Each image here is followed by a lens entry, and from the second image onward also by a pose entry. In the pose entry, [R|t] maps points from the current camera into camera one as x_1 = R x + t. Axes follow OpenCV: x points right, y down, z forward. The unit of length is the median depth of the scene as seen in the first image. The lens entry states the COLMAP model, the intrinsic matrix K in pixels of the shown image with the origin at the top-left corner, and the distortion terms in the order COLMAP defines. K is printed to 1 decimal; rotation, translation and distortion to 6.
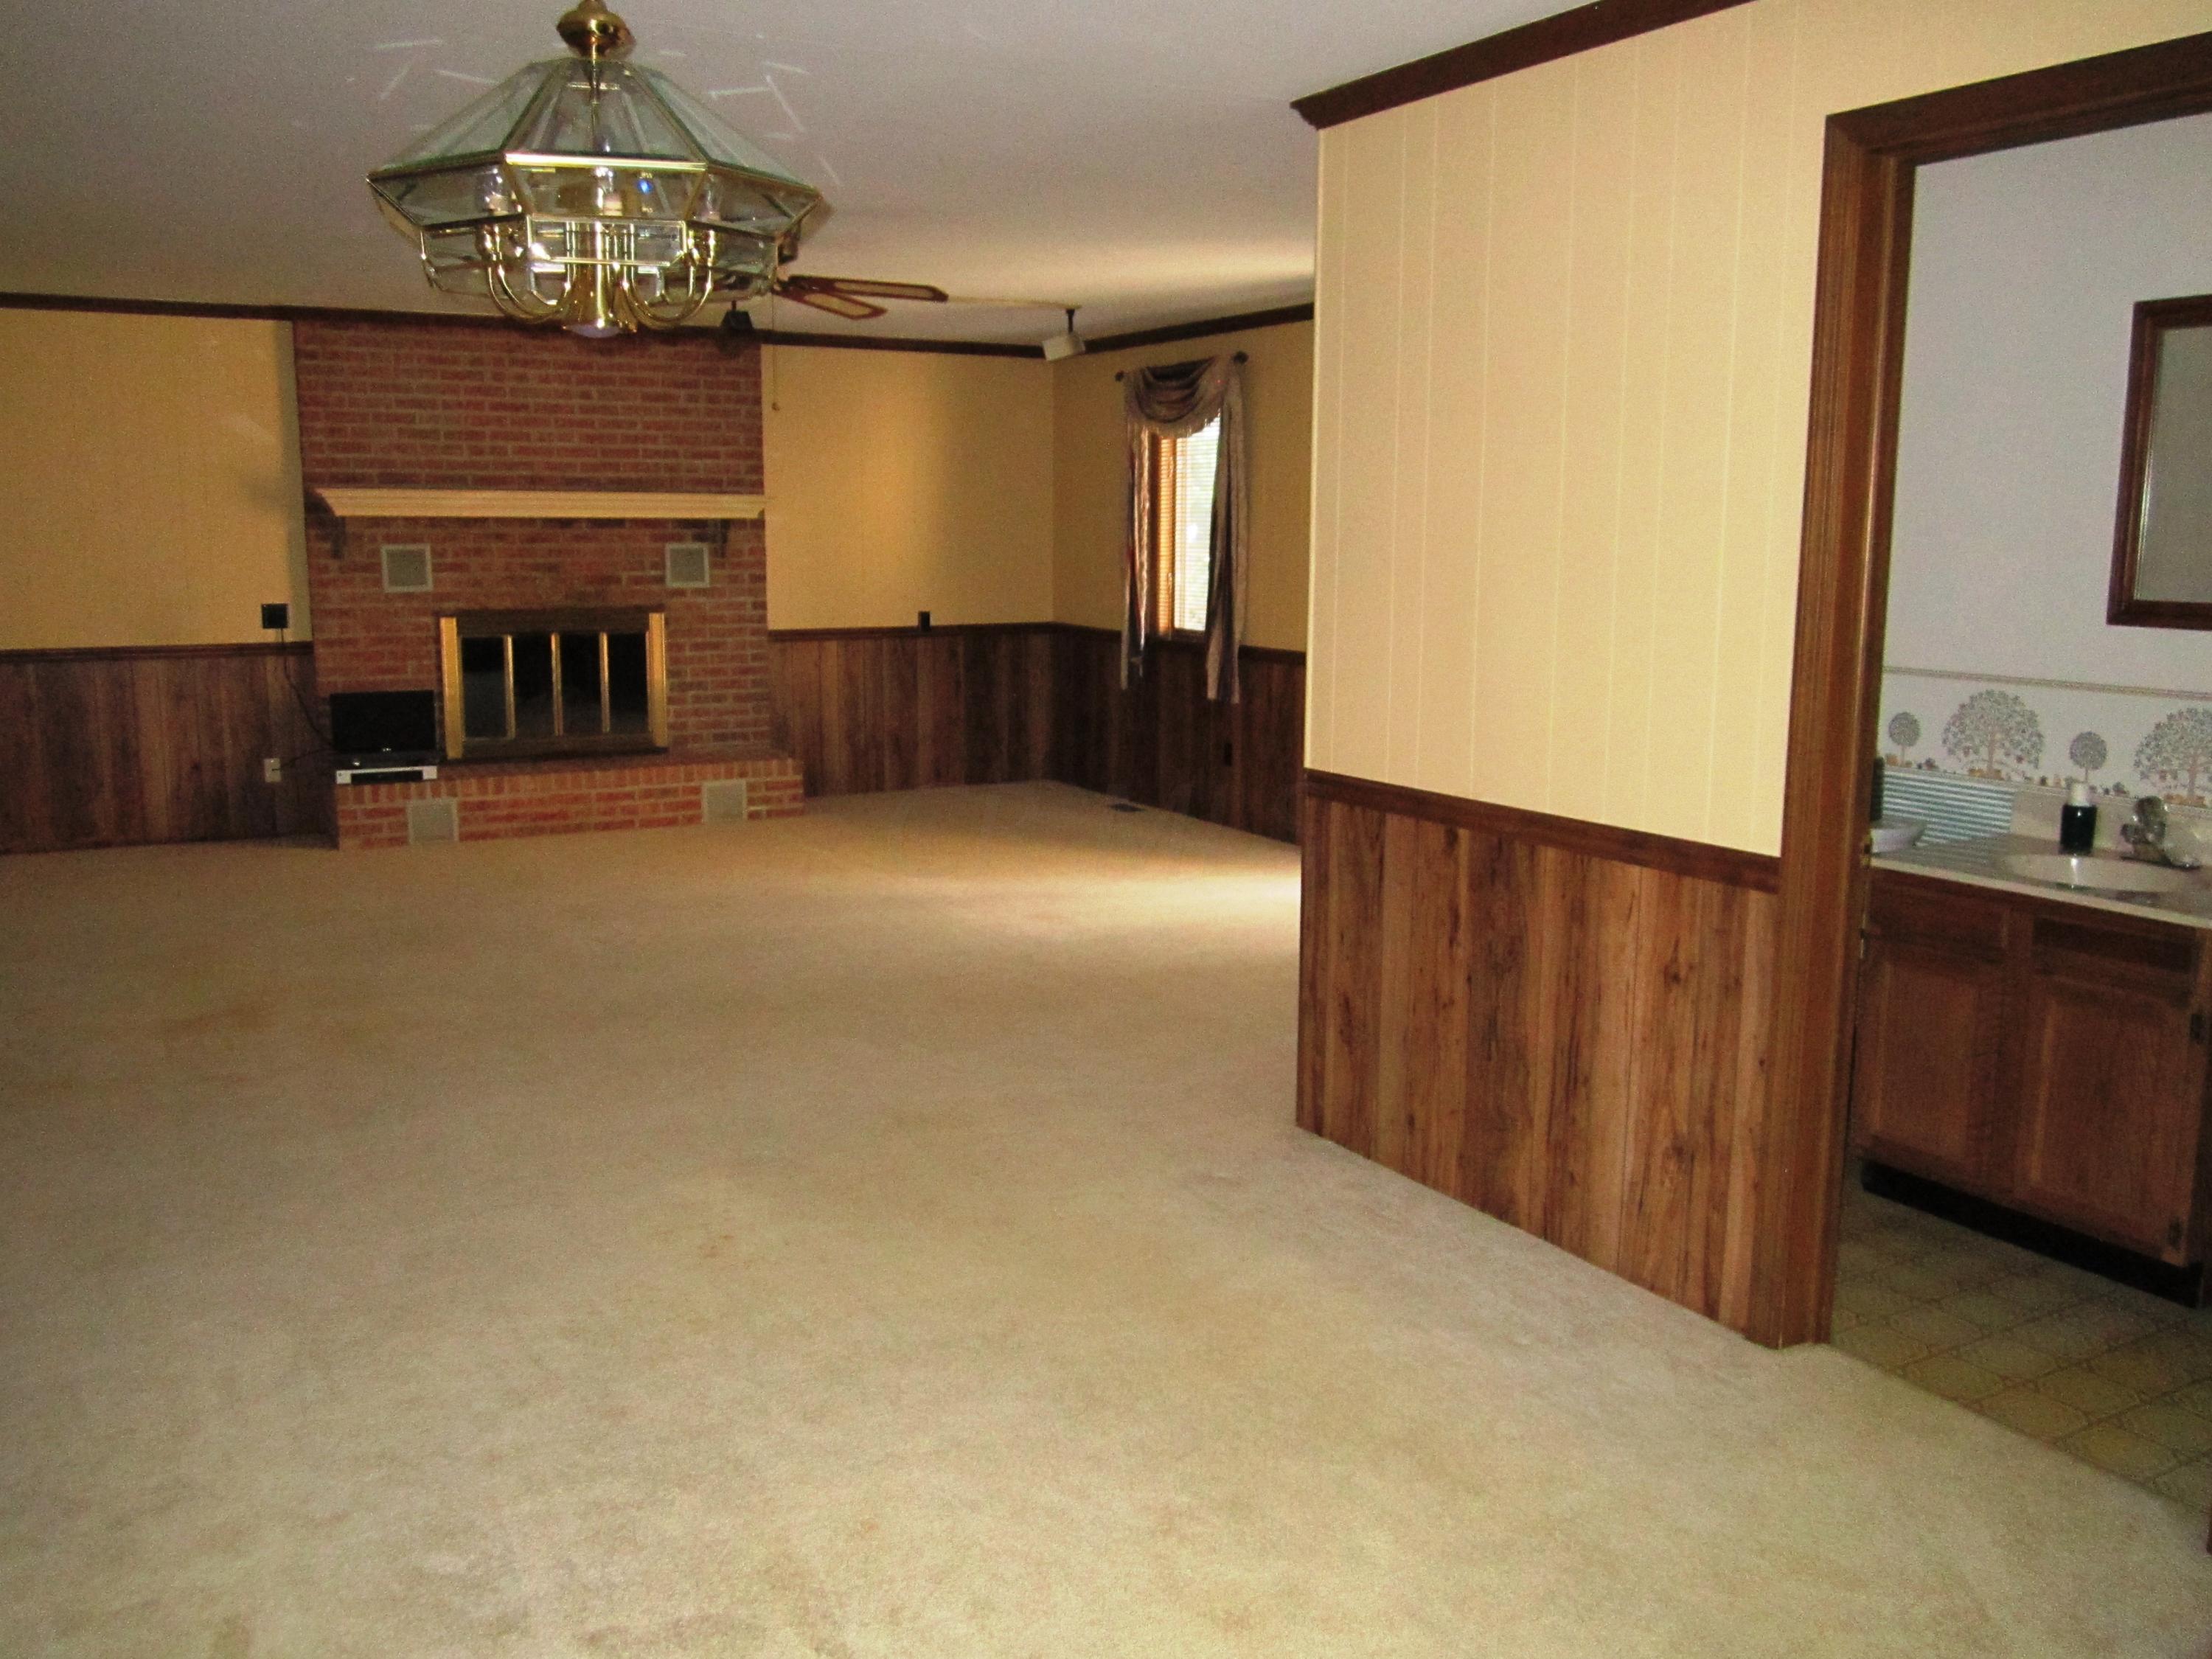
lens RADIAL K [[1830.1, 0, 1106.0], [0, 1830.1, 829.5], [0, 0, 1]] dist [-0.004977, 0.018060]
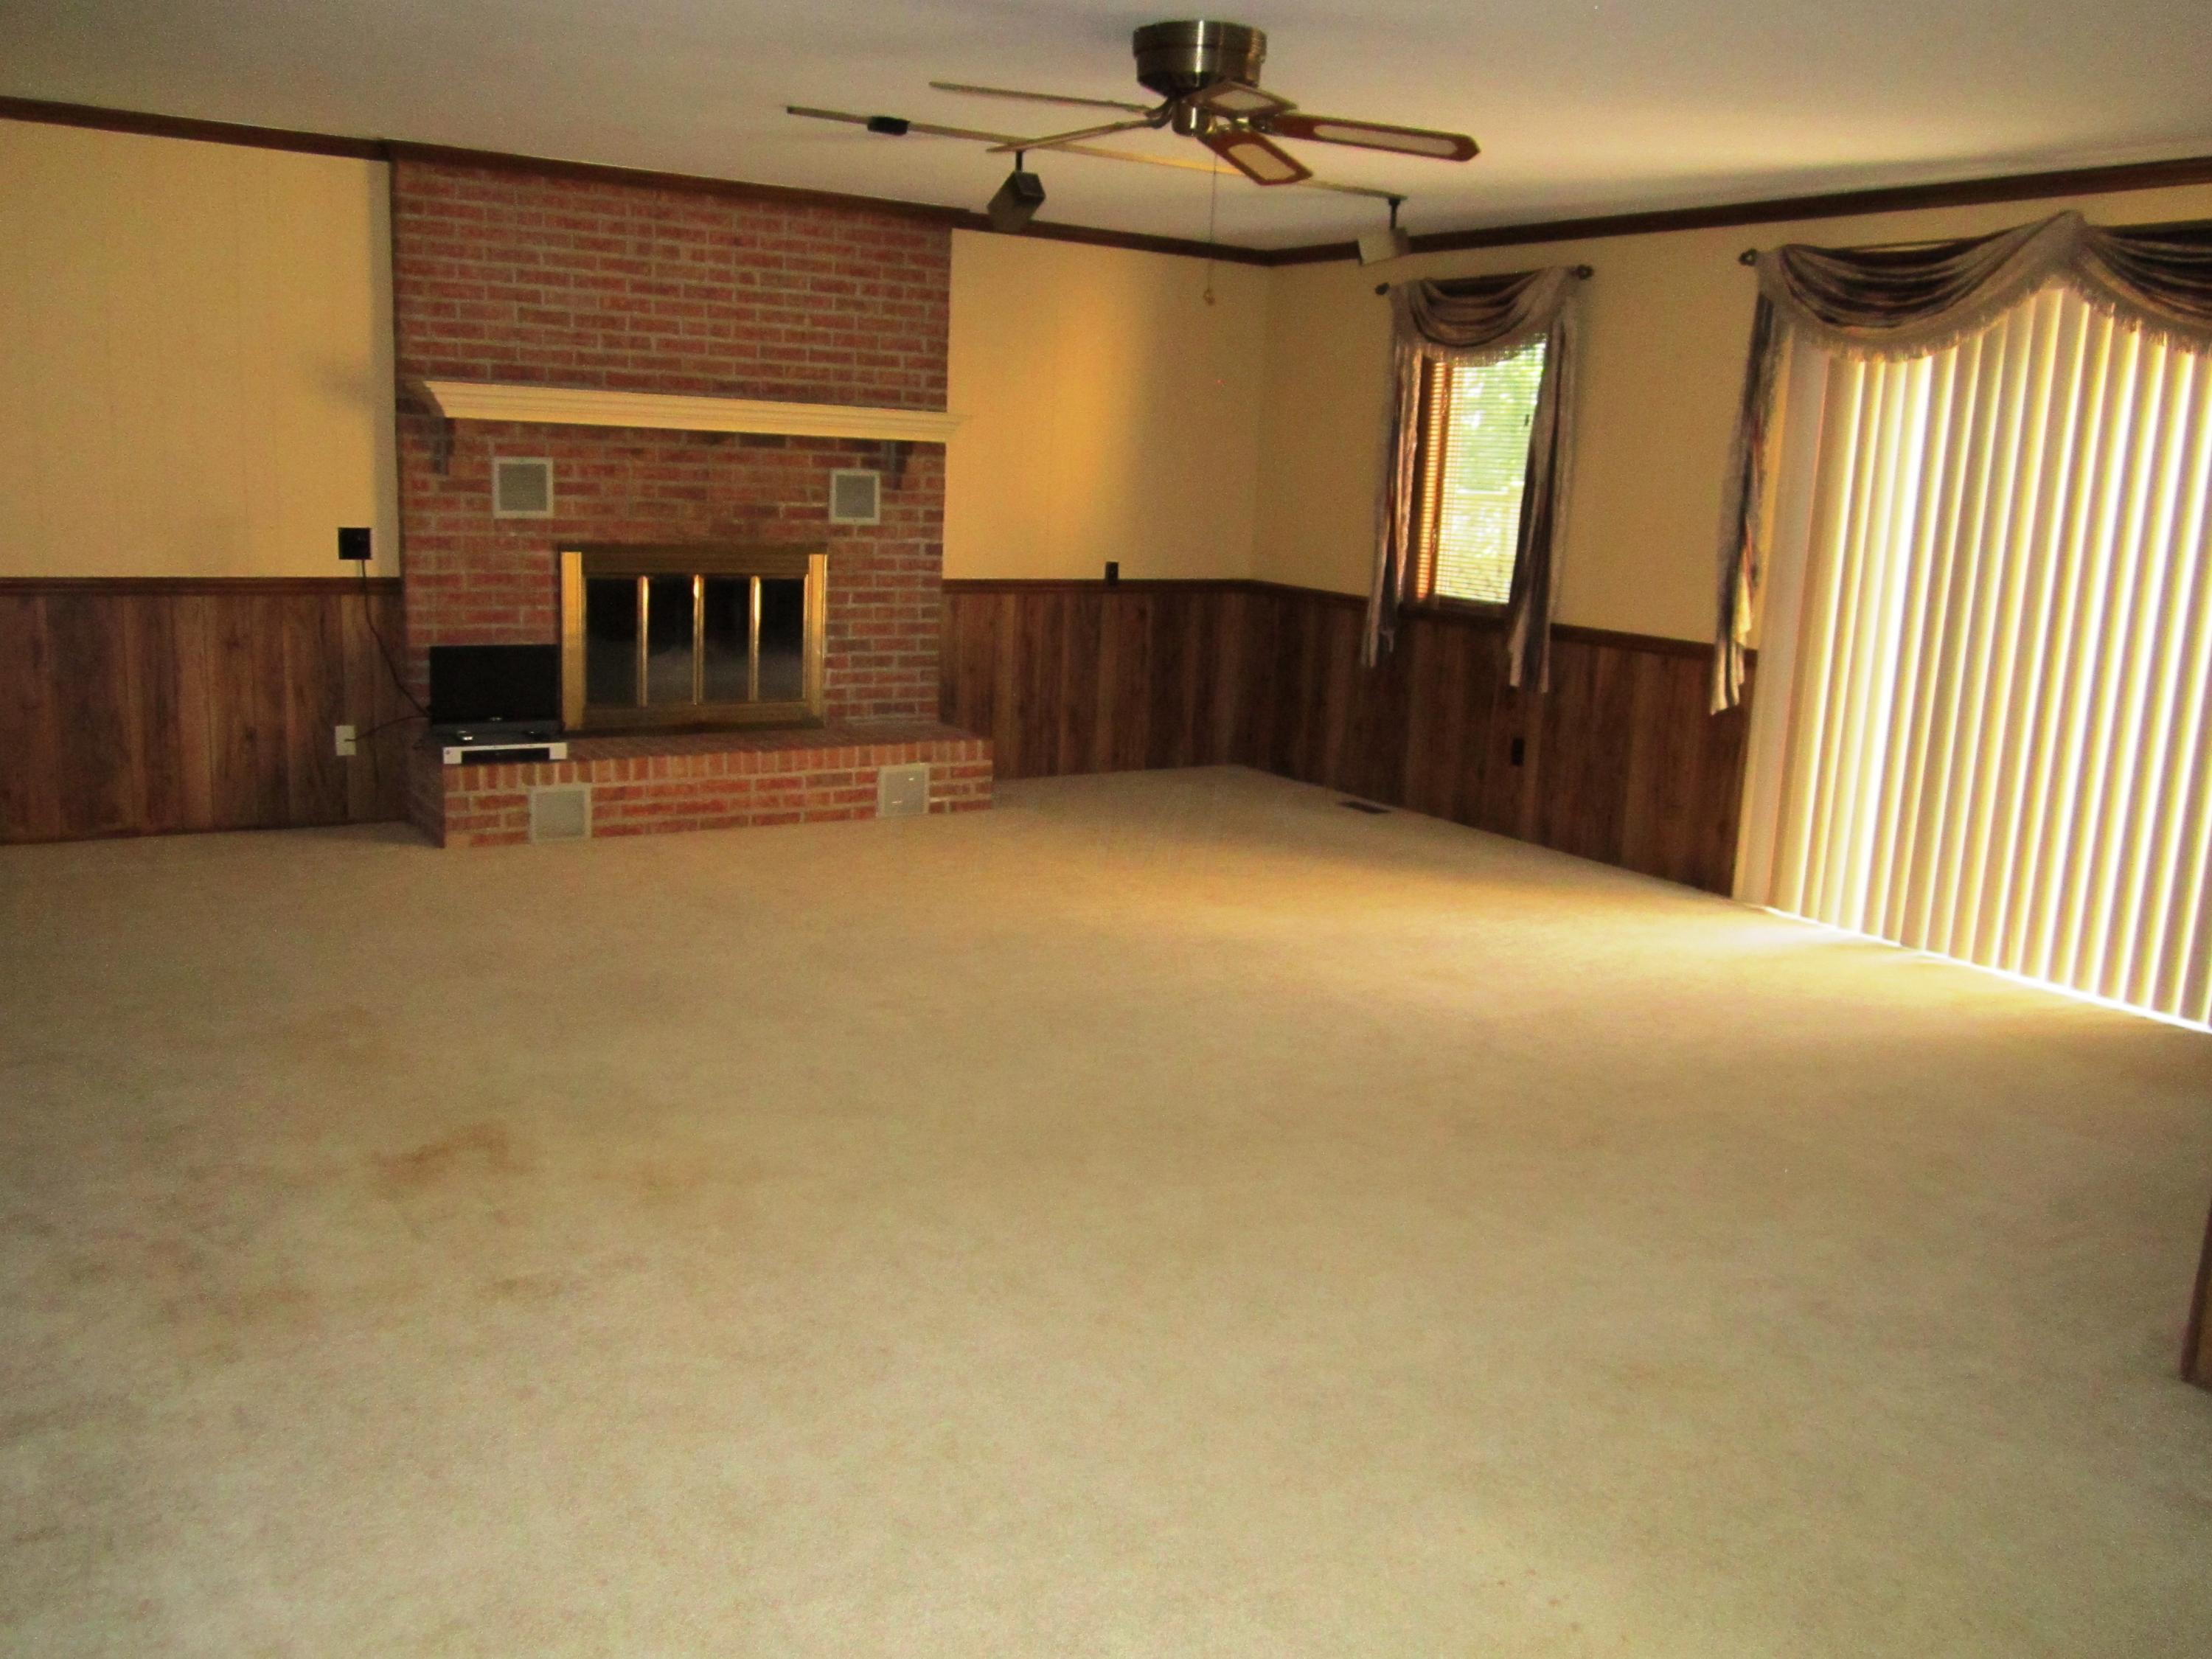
lens RADIAL K [[1799.6, 0, 1106.0], [0, 1799.6, 829.5], [0, 0, 1]] dist [-0.010429, 0.000317]
pose [[0.995975, 0.024332, 0.086261, -0.193296], [-0.027698, 0.998892, 0.038037, -0.032049], [-0.085239, -0.040273, 0.995546, 0.200390]]
